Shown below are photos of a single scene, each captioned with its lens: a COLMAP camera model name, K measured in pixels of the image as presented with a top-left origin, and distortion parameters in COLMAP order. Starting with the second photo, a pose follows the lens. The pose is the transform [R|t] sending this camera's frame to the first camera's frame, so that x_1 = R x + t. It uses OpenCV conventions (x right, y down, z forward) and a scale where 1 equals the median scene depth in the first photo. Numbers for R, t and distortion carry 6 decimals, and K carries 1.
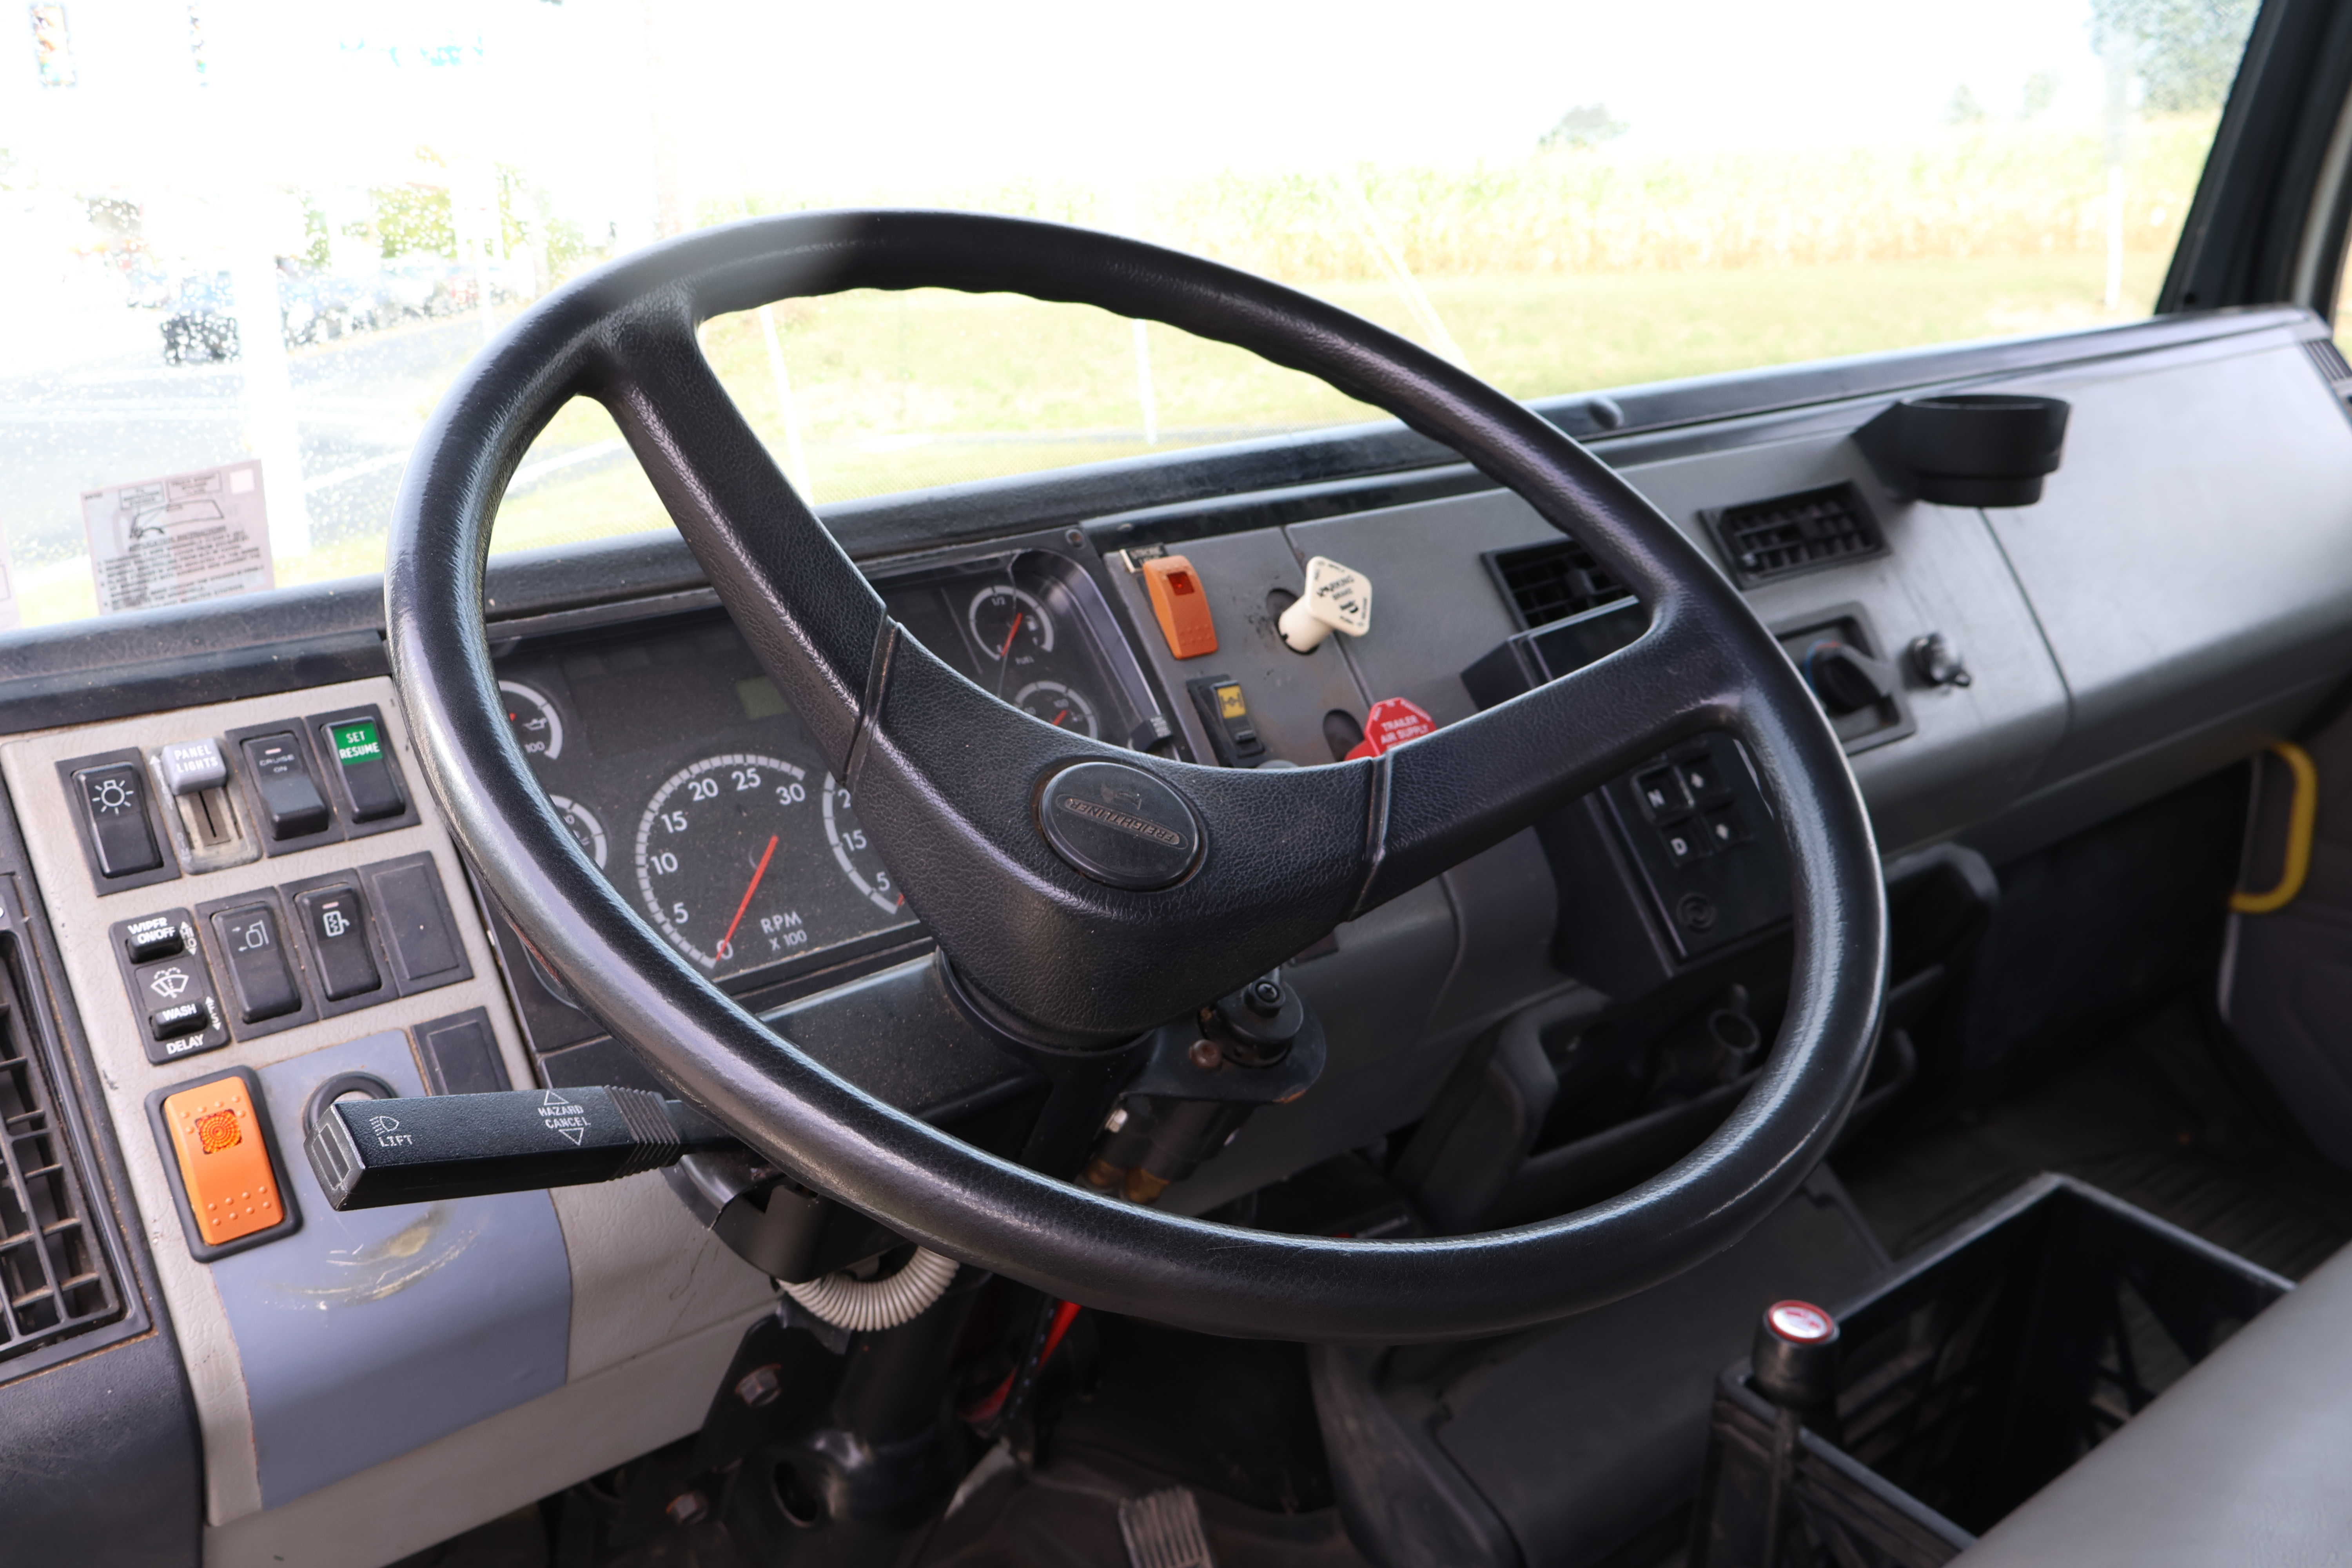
lens RADIAL K [[2022.2, 0, 1160.5], [0, 2022.2, 788.6], [0, 0, 1]] dist [0.011174, 0.001860]
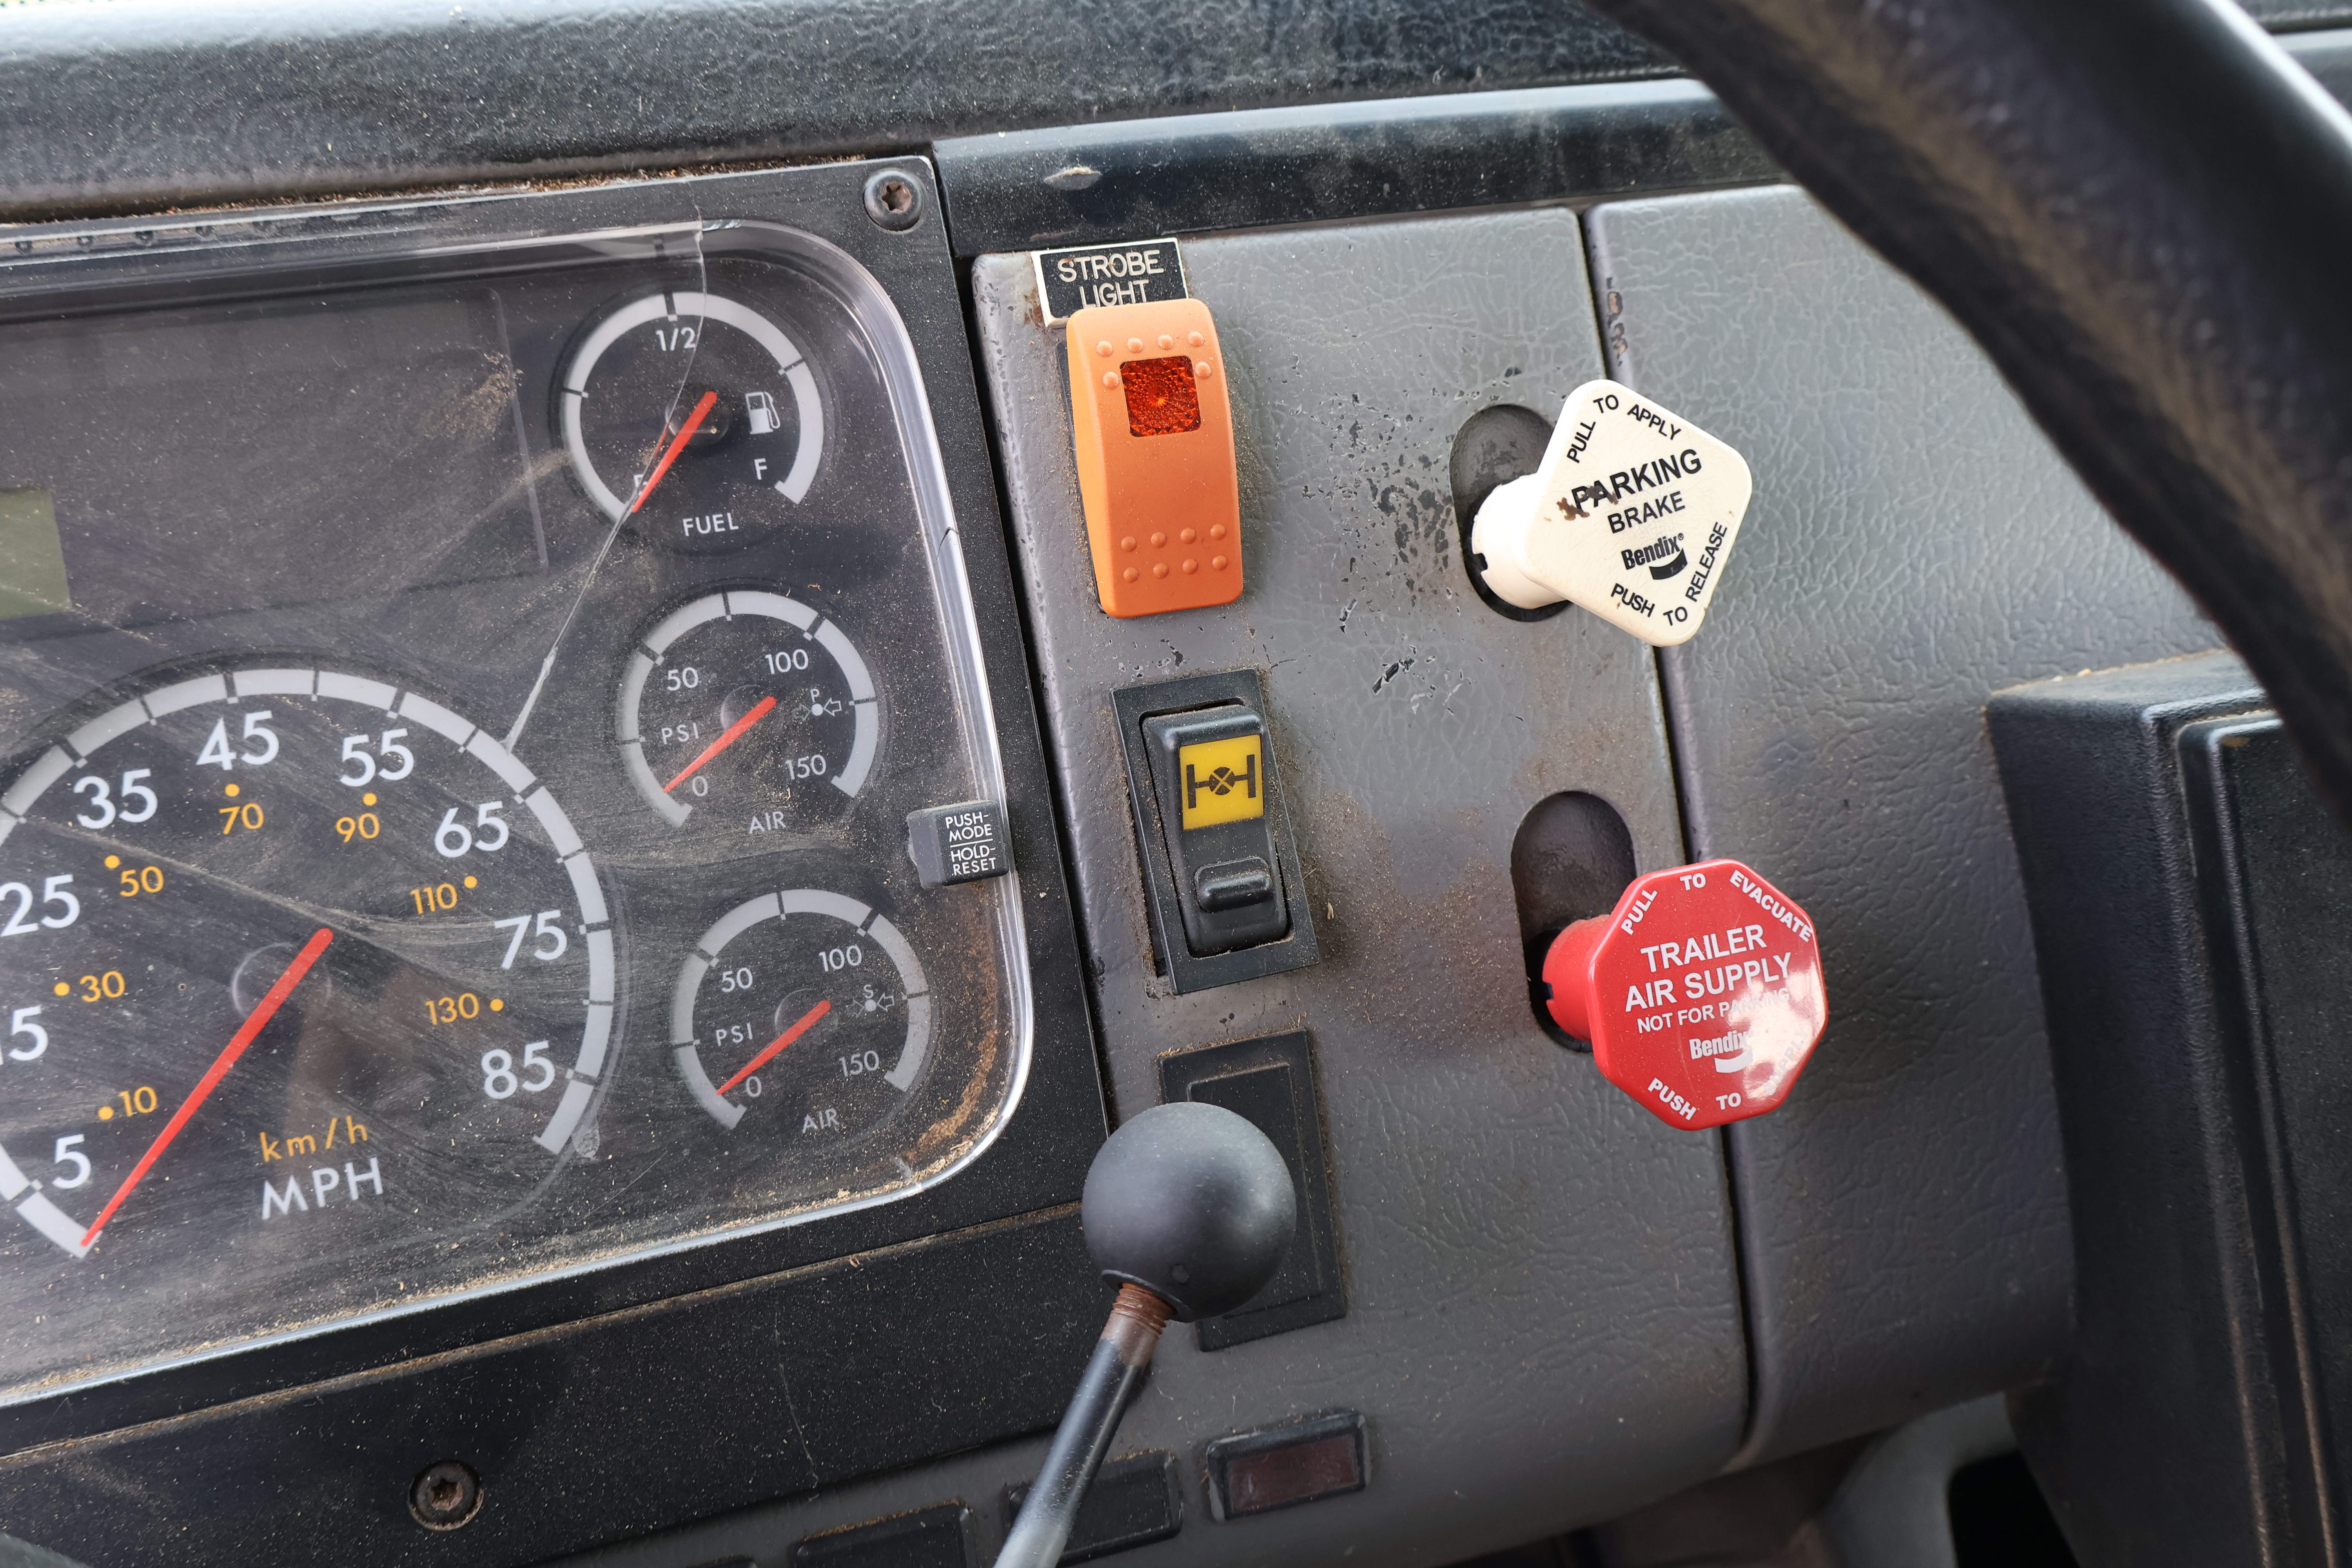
lens RADIAL K [[2164.4, 0, 1169.7], [0, 2164.4, 780.4], [0, 0, 1]] dist [0.021558, 0.000000]
pose [[0.940361, 0.248841, -0.231948, 0.110837], [-0.159960, 0.925212, 0.344087, -0.166008], [0.300224, -0.286463, 0.909837, 0.650570]]
